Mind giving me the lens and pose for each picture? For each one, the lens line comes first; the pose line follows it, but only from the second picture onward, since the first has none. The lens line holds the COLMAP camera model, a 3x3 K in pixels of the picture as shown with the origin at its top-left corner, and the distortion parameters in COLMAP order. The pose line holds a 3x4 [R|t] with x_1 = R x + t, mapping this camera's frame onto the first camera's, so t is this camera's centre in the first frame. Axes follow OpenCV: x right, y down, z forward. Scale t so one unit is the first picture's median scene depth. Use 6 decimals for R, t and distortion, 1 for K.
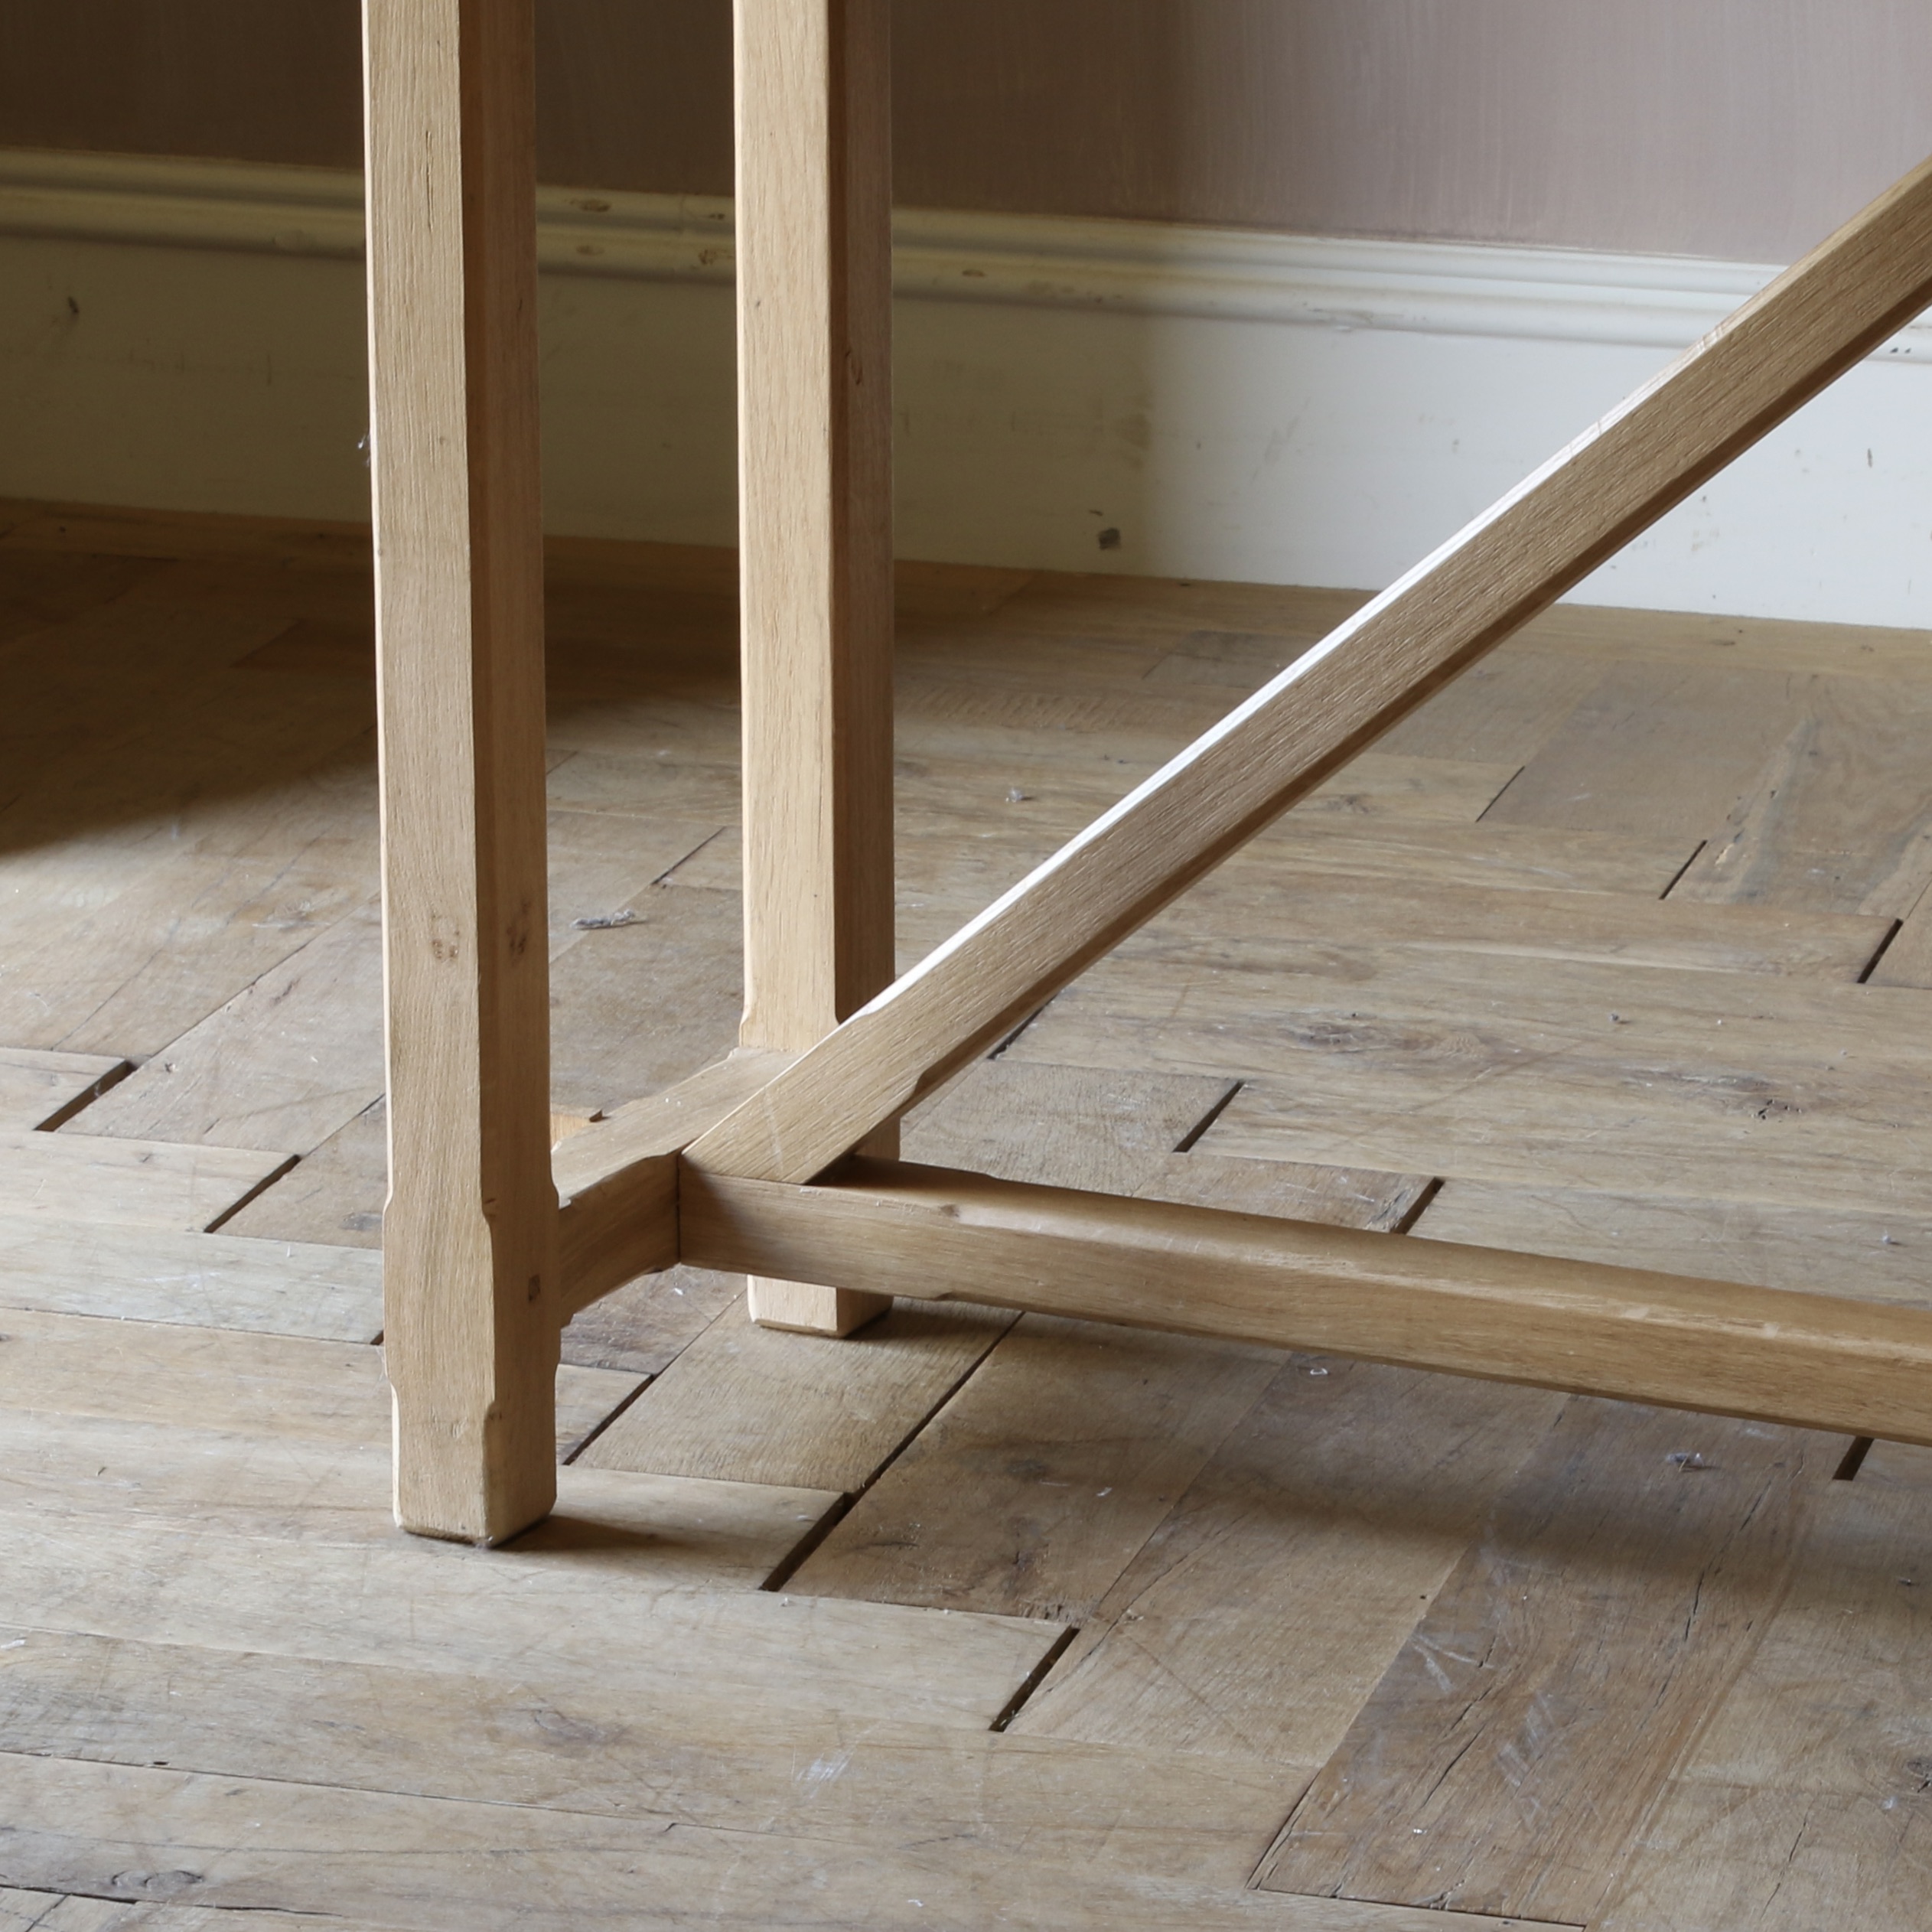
lens RADIAL K [[7198.4, 0, 1026.4], [0, 7198.4, 1277.6], [0, 0, 1]] dist [0.012583, 0.000000]
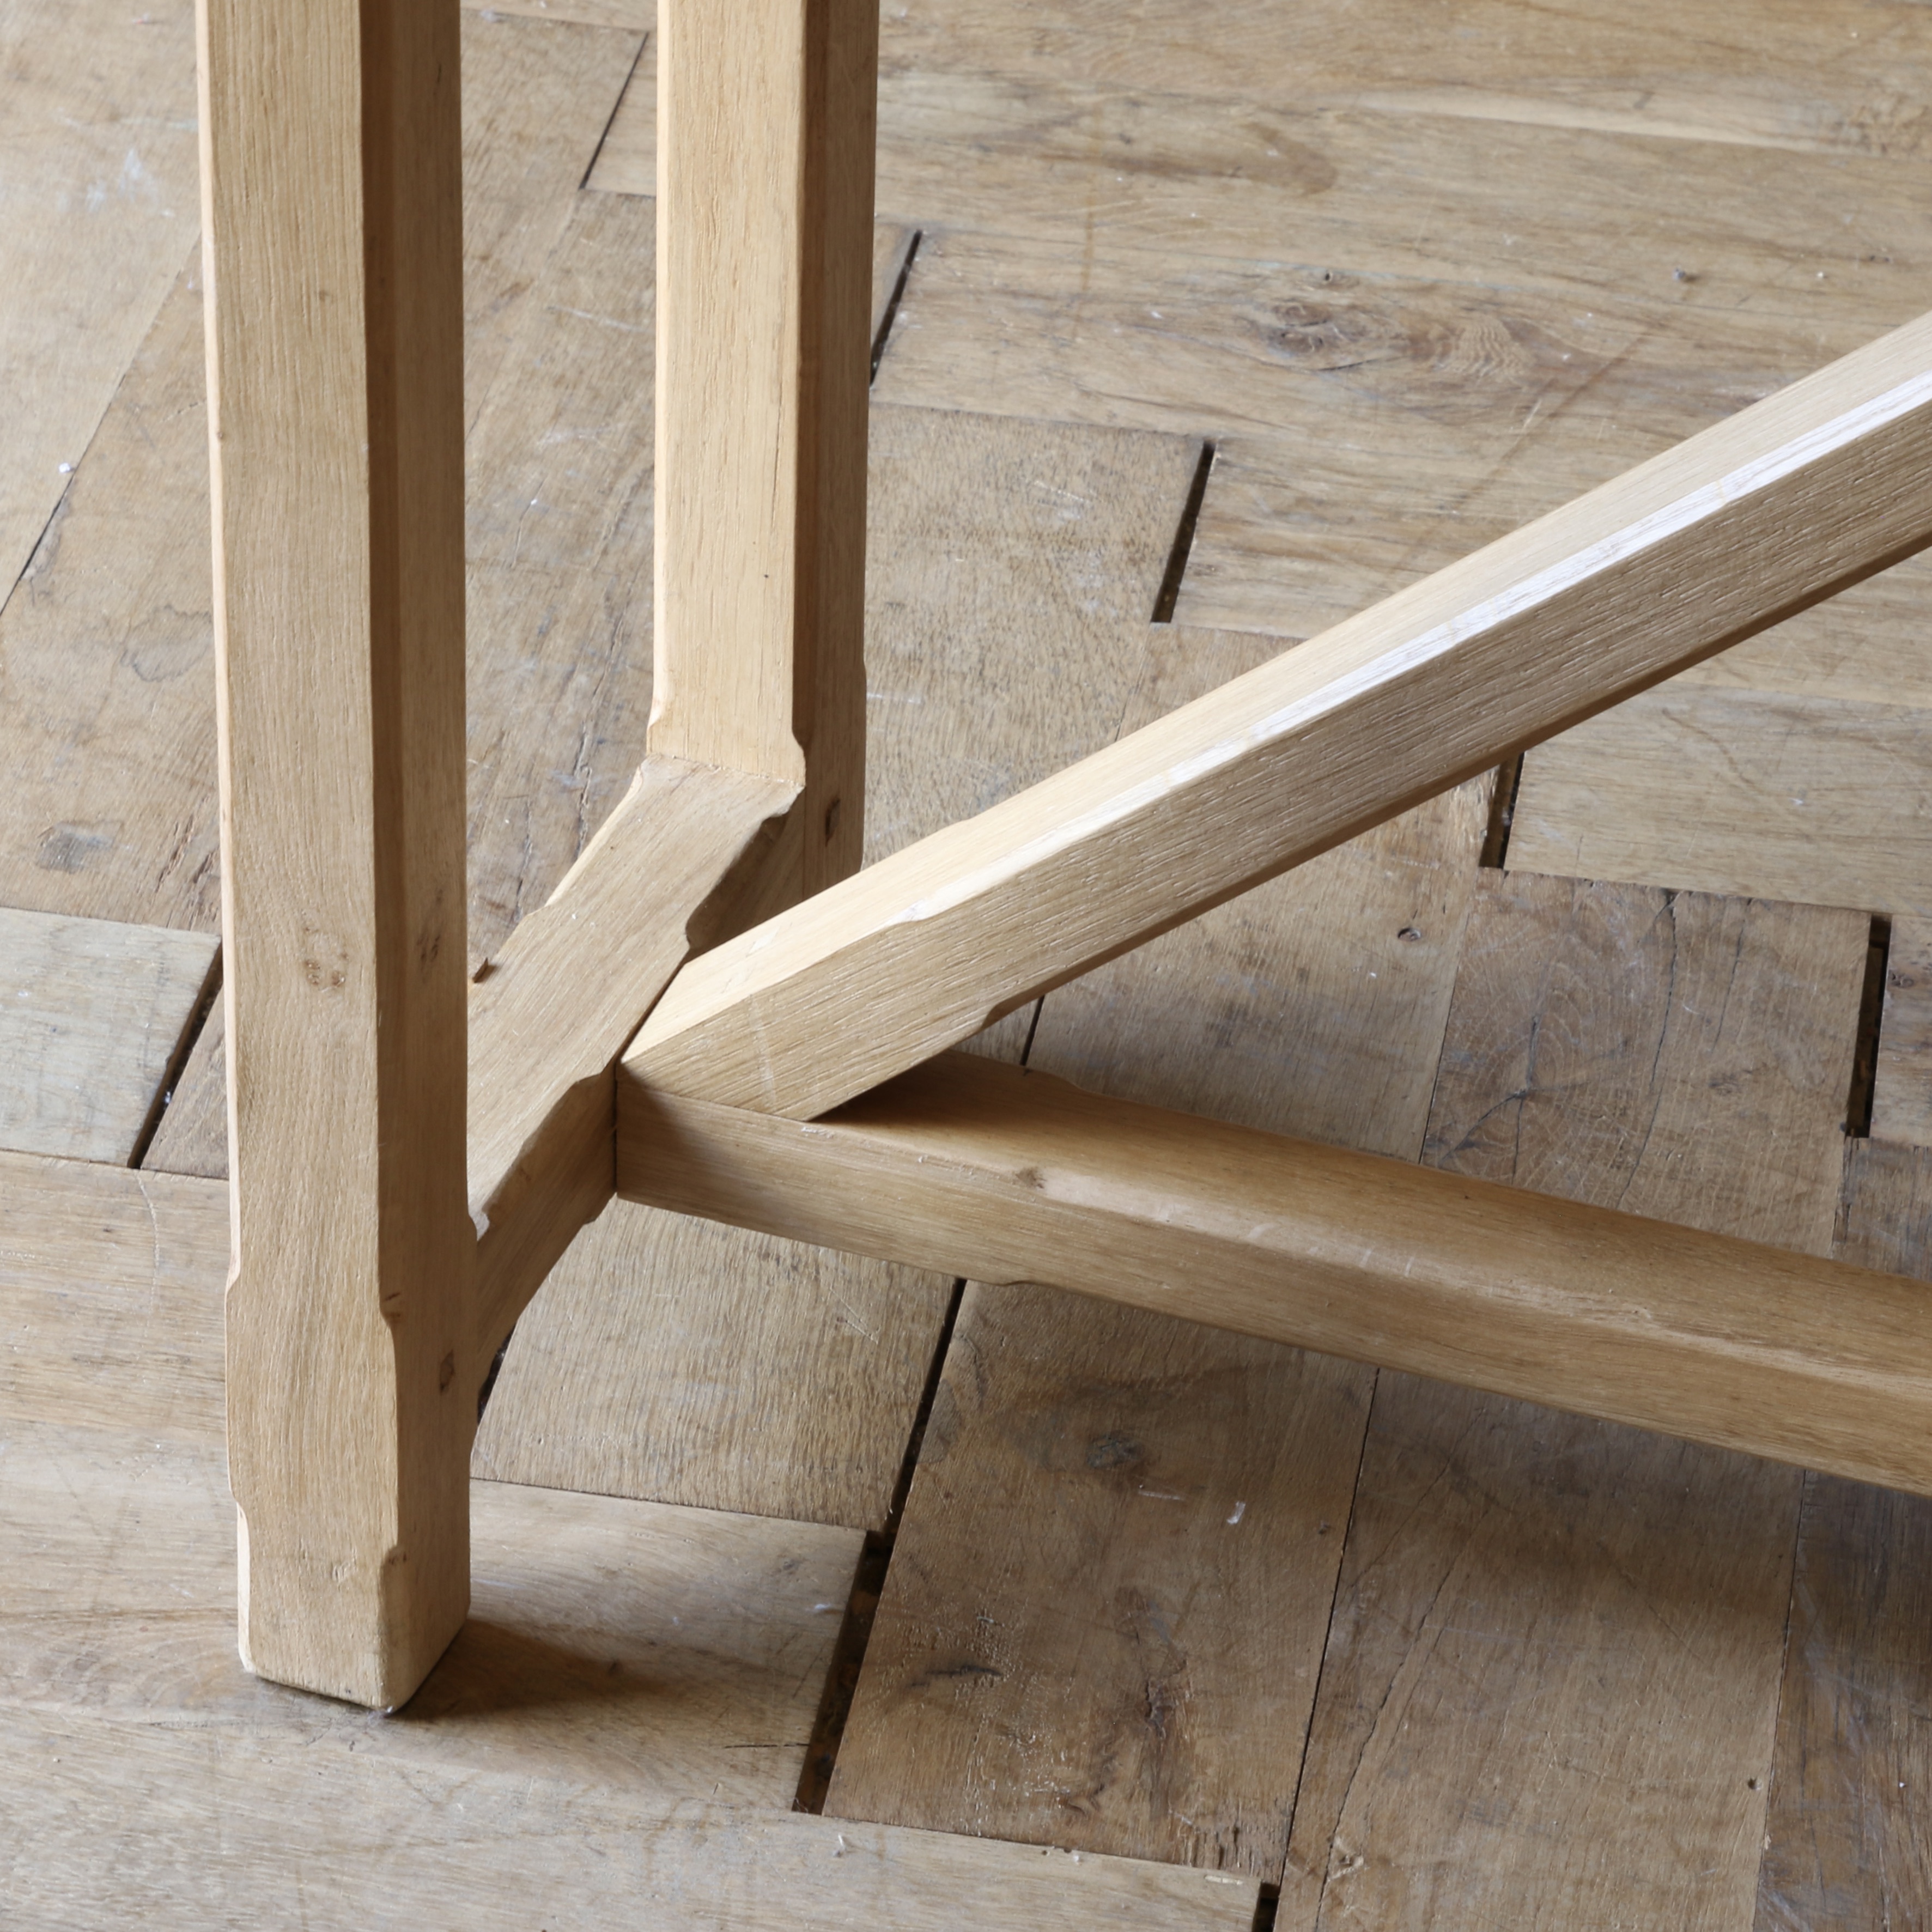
lens RADIAL K [[6893.2, 0, 706.1], [0, 6893.2, 692.9], [0, 0, 1]] dist [0.225132, 0.000000]
pose [[0.996765, -0.034737, 0.072470, -0.087539], [0.013534, 0.961437, 0.274692, -0.235200], [-0.079218, -0.272823, 0.958797, 0.382420]]
